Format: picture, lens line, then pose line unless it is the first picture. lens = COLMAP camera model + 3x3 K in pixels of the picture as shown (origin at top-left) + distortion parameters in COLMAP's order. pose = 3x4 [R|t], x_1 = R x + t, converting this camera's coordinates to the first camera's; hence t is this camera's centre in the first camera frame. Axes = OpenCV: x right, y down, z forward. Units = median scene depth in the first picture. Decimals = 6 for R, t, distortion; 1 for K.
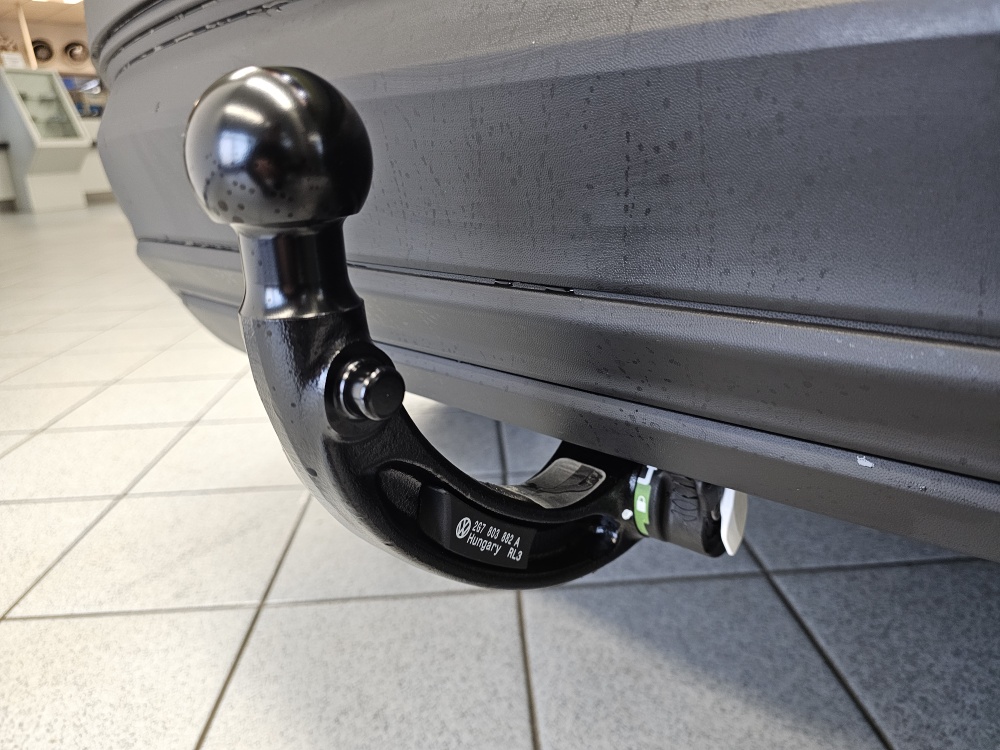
lens RADIAL K [[686.5, 0, 499.8], [0, 686.5, 376.5], [0, 0, 1]] dist [0.051991, -0.058433]
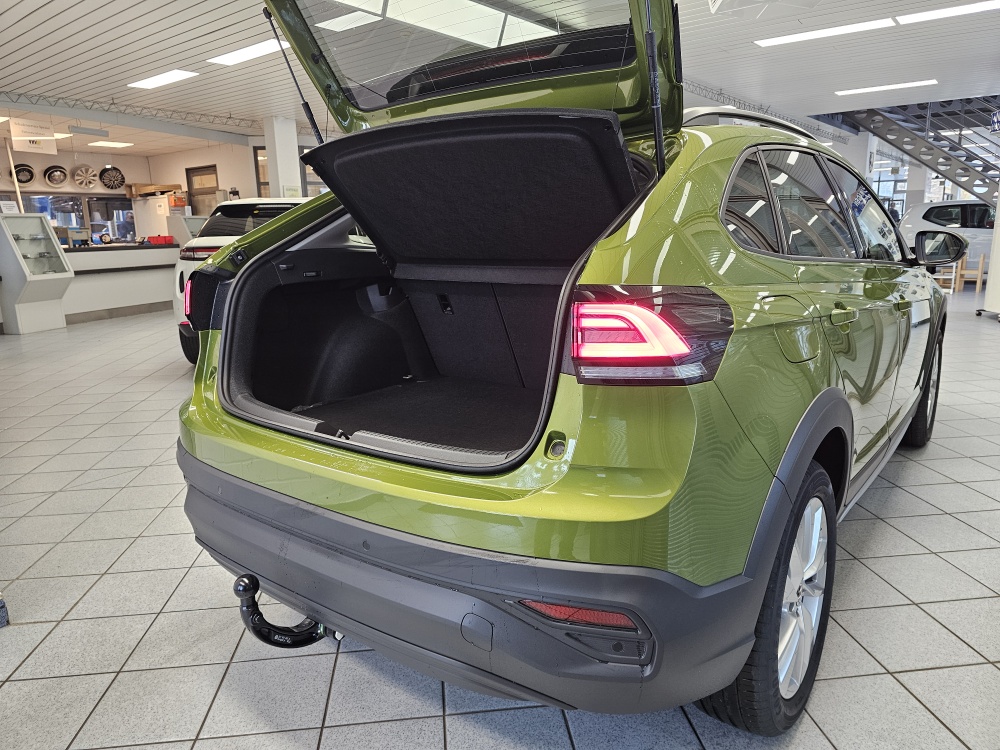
lens RADIAL K [[686.5, 0, 502.5], [0, 686.5, 374.0], [0, 0, 1]] dist [0.051991, -0.058433]
pose [[0.997952, 0.000898, 0.063968, 0.406540], [0.005663, 0.994737, -0.102306, -0.379646], [-0.063723, 0.102458, 0.992694, -1.417599]]
